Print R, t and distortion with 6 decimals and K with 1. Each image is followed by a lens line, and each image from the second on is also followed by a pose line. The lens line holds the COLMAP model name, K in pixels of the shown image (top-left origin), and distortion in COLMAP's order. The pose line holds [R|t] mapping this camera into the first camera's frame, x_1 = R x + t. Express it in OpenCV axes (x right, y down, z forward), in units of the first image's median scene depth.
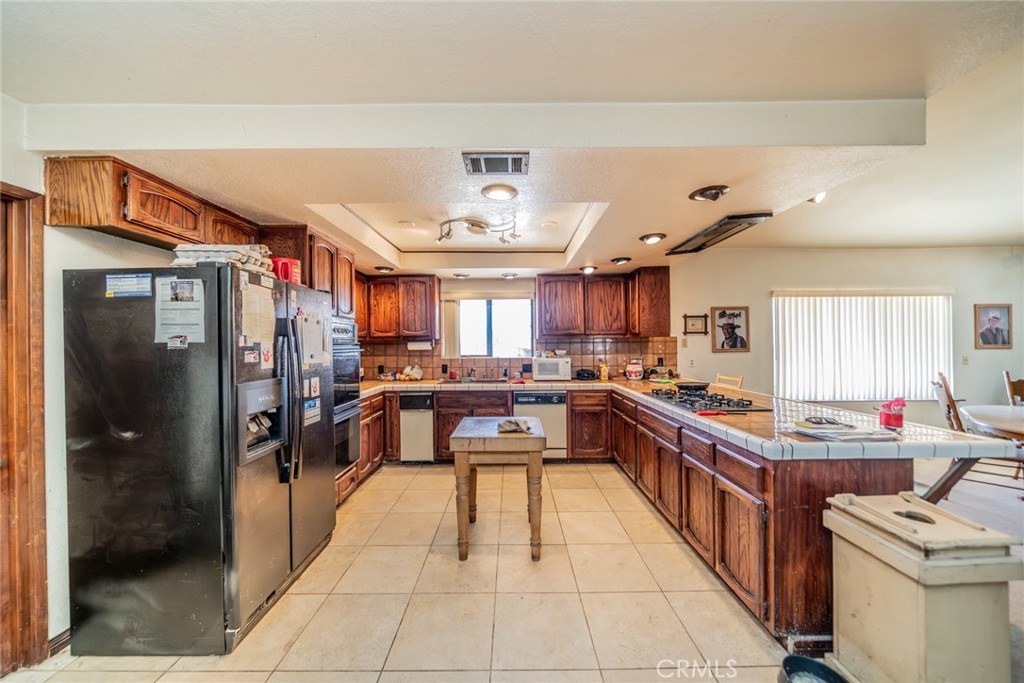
lens RADIAL K [[348.5, 0, 510.5], [0, 348.5, 342.0], [0, 0, 1]] dist [-0.006071, -0.000411]
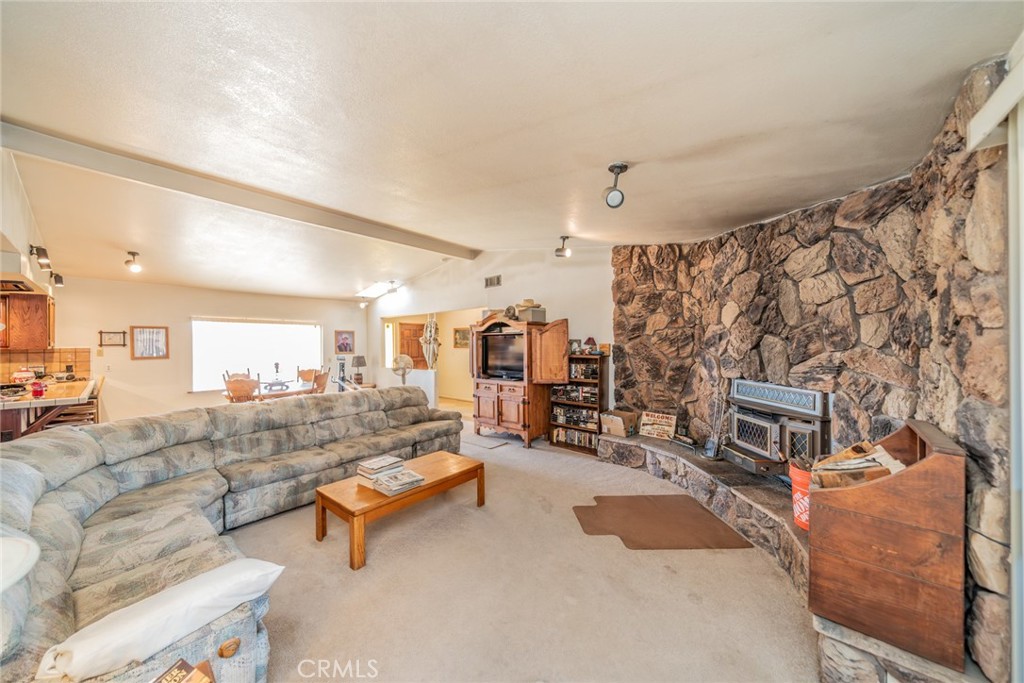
lens RADIAL K [[348.5, 0, 508.6], [0, 348.5, 345.4], [0, 0, 1]] dist [-0.006071, -0.000411]
pose [[0.651507, 0.002255, 0.758639, 0.544567], [-0.003263, 0.999995, -0.000171, -0.031737], [-0.758635, -0.002365, 0.651511, -1.027541]]
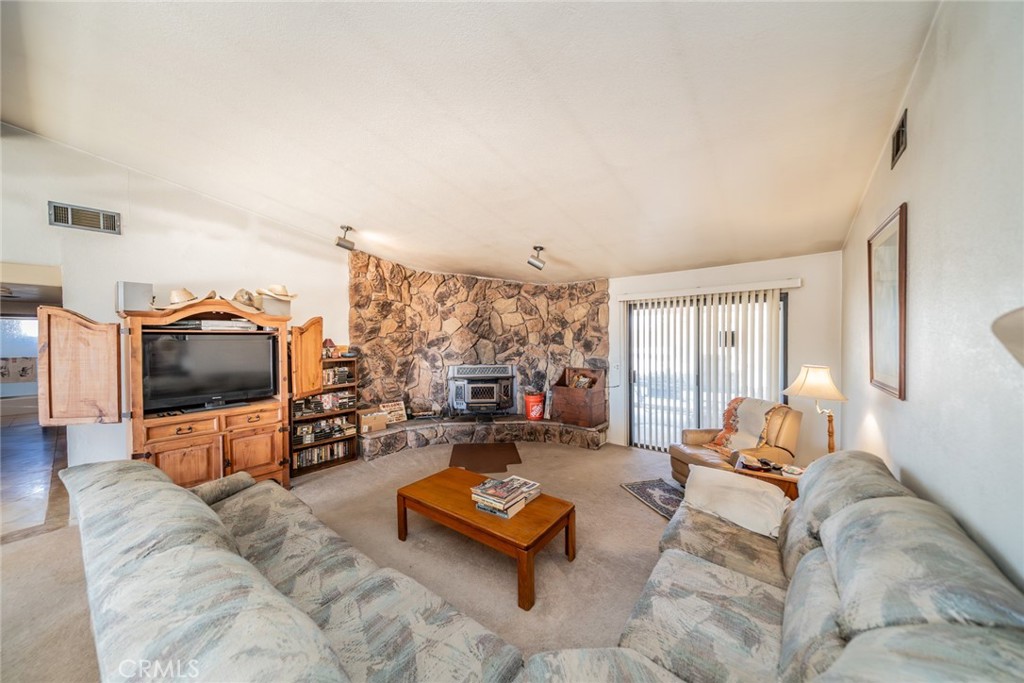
lens RADIAL K [[348.5, 0, 508.5], [0, 348.5, 343.5], [0, 0, 1]] dist [-0.006071, -0.000411]
pose [[-0.788096, 0.004197, 0.615538, 0.526087], [0.011309, 0.999907, 0.007660, -0.046396], [-0.615449, 0.012998, -0.788070, -0.008325]]
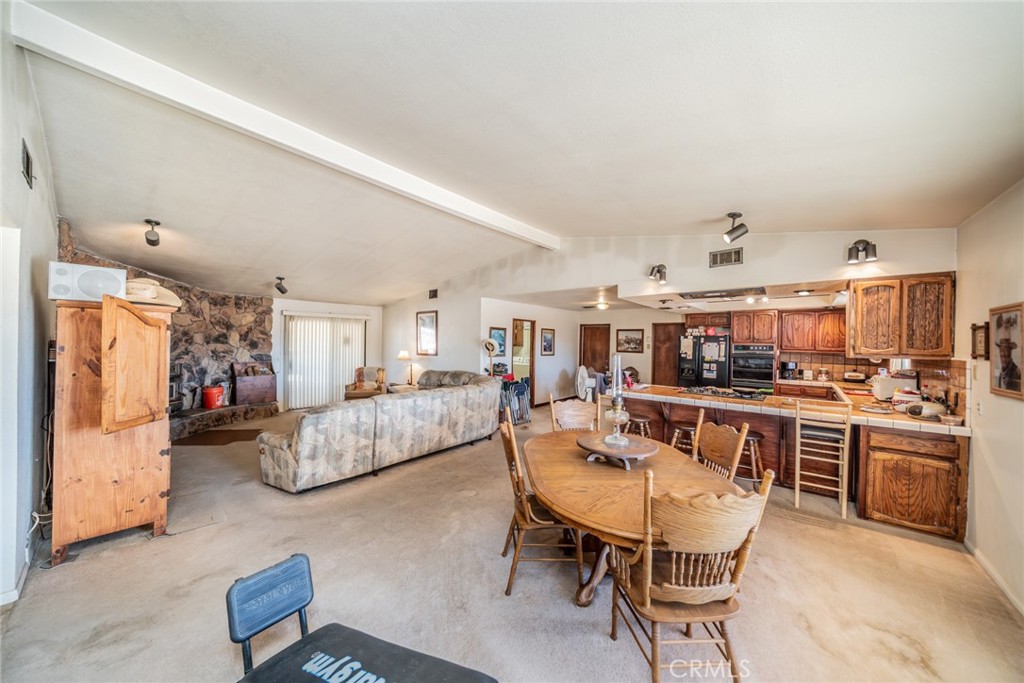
lens RADIAL K [[348.5, 0, 509.8], [0, 348.5, 343.0], [0, 0, 1]] dist [-0.006071, -0.000411]
pose [[-0.640147, 0.002431, -0.768249, 1.535769], [-0.004443, 0.999967, 0.006866, -0.050616], [0.768240, 0.007808, -0.640114, 0.809922]]
